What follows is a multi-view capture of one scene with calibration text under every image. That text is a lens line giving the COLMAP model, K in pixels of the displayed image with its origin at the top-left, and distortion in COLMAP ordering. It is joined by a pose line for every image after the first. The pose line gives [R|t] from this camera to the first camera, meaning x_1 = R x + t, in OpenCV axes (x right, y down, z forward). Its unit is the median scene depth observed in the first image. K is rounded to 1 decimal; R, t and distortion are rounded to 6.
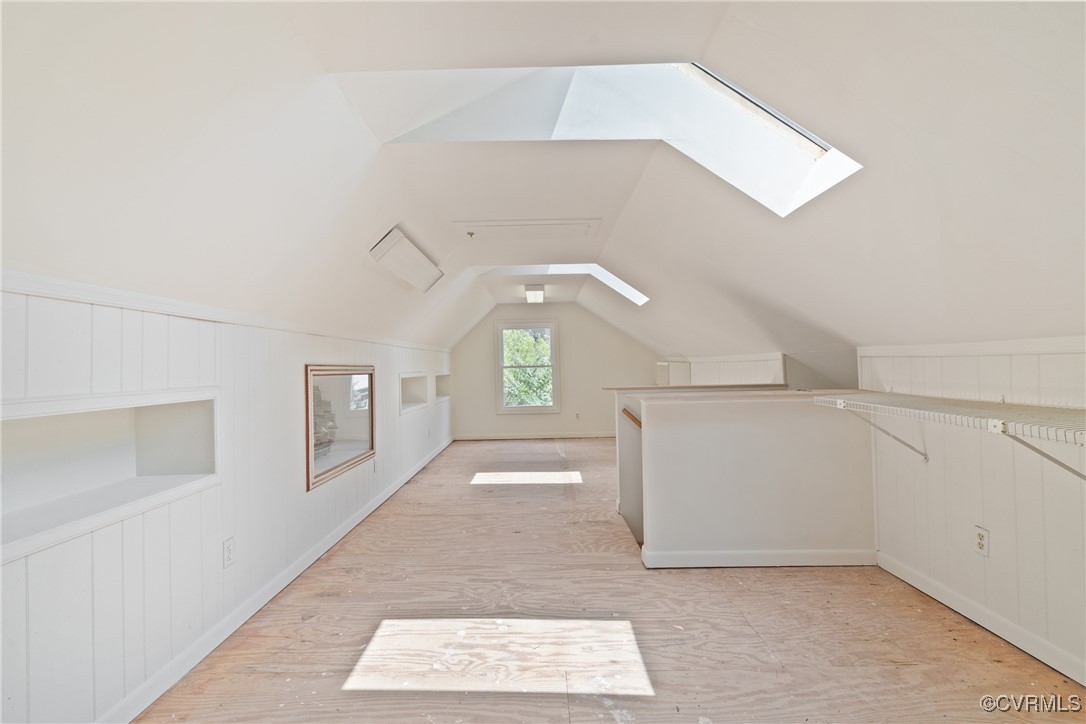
lens RADIAL K [[523.4, 0, 542.0], [0, 523.4, 374.9], [0, 0, 1]] dist [0.001182, -0.000761]
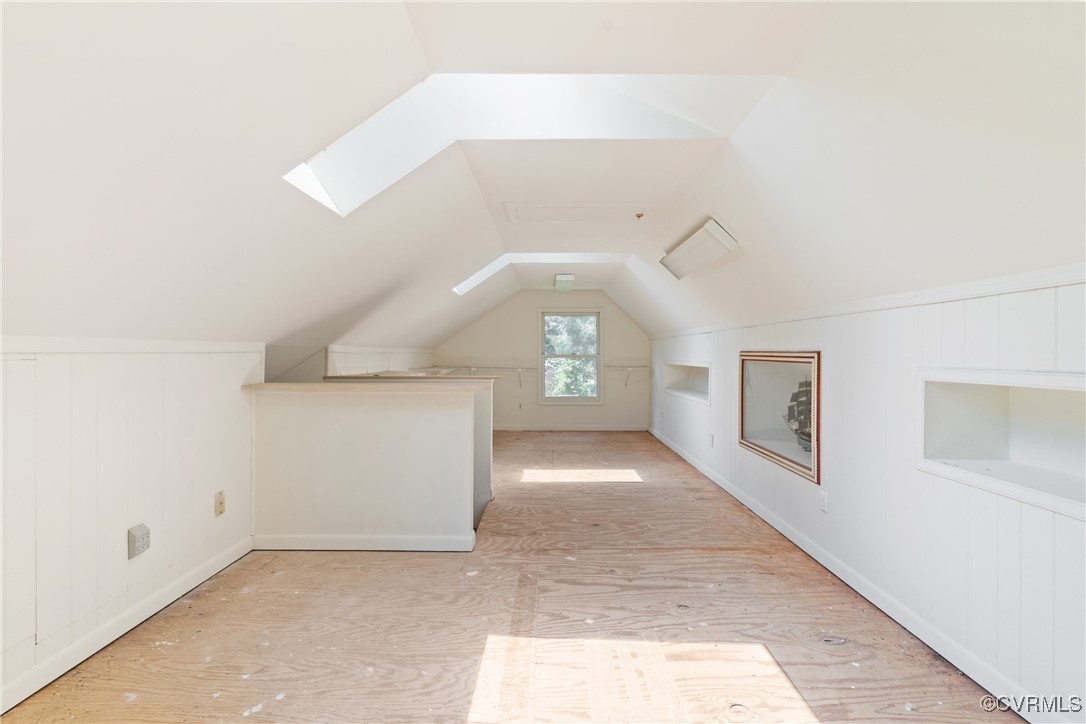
lens RADIAL K [[542.8, 0, 550.7], [0, 542.8, 349.4], [0, 0, 1]] dist [0.008290, 0.000876]
pose [[-0.999885, 0.014458, -0.004587, 0.034298], [0.014420, 0.999863, 0.008153, -0.036316], [0.004704, 0.008086, -0.999956, 1.991626]]
